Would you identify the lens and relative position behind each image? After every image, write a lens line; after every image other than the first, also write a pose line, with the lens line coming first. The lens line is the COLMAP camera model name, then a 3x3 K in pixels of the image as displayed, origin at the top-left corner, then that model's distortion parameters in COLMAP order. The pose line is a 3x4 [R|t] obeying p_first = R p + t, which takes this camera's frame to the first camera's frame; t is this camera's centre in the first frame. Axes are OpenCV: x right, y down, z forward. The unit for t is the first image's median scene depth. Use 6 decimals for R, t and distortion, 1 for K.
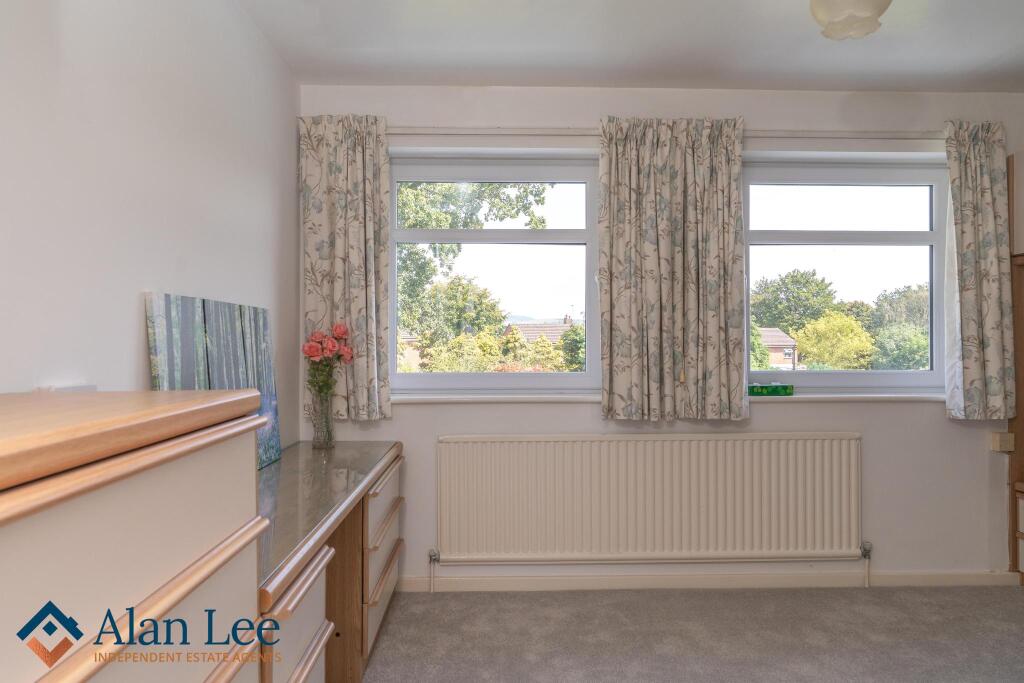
lens RADIAL K [[676.9, 0, 513.2], [0, 676.9, 342.5], [0, 0, 1]] dist [0.031071, 0.000637]
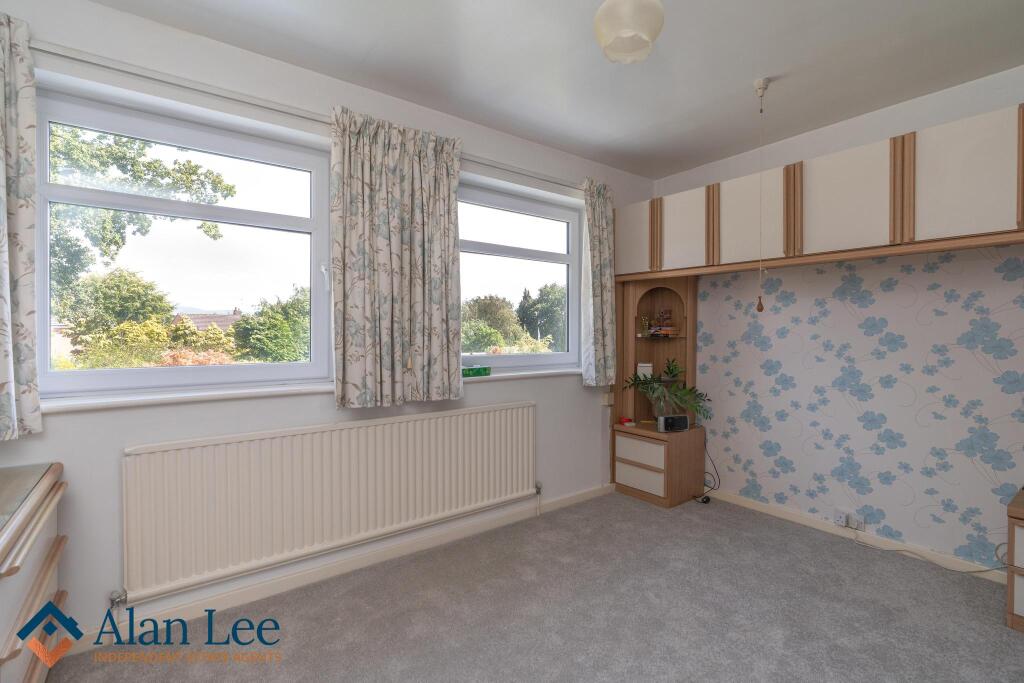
lens RADIAL K [[470.4, 0, 510.7], [0, 470.4, 336.7], [0, 0, 1]] dist [-0.007487, 0.003788]
pose [[0.814972, -0.003474, 0.579491, -0.059012], [-0.004055, 0.999923, 0.011698, -0.002751], [-0.579487, -0.011883, 0.814895, 0.287572]]
